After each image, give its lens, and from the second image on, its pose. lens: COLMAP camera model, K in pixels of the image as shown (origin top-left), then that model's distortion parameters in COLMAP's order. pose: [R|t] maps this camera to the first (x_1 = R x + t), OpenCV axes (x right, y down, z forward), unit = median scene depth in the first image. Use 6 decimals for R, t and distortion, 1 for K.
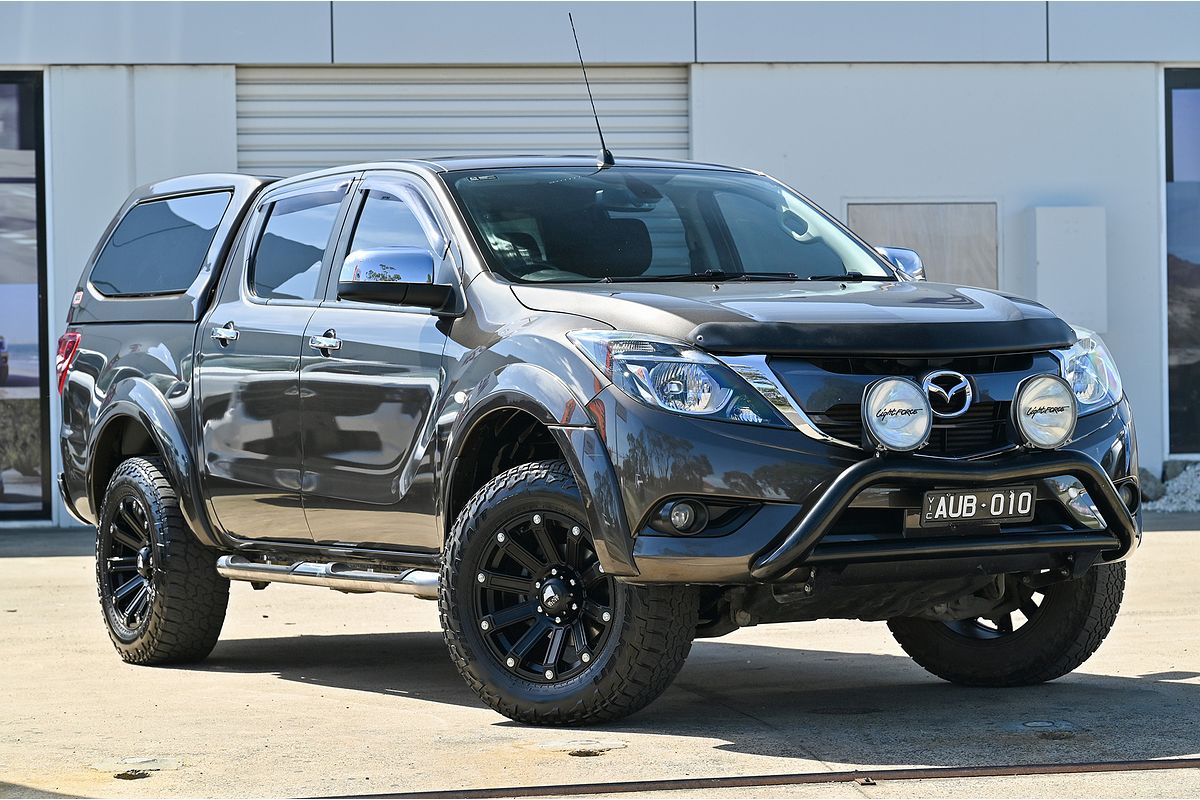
lens RADIAL K [[3363.8, 0, 601.1], [0, 3363.8, 400.5], [0, 0, 1]] dist [-0.055945, 0.000000]
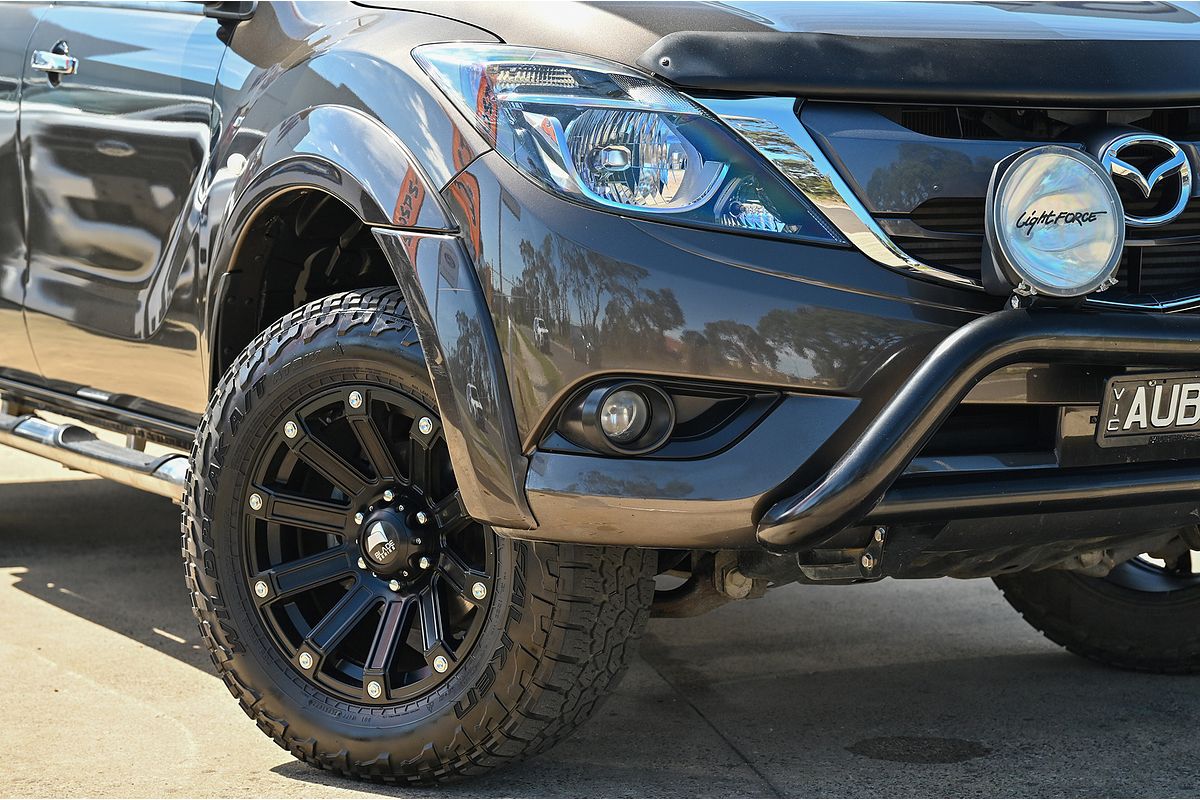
lens RADIAL K [[3034.7, 0, 595.9], [0, 3034.7, 392.5], [0, 0, 1]] dist [0.021129, 0.000000]
pose [[0.999861, 0.016679, -0.000823, 0.019766], [-0.016542, 0.996014, 0.087653, -0.008741], [0.002282, -0.087627, 0.996151, 0.530511]]
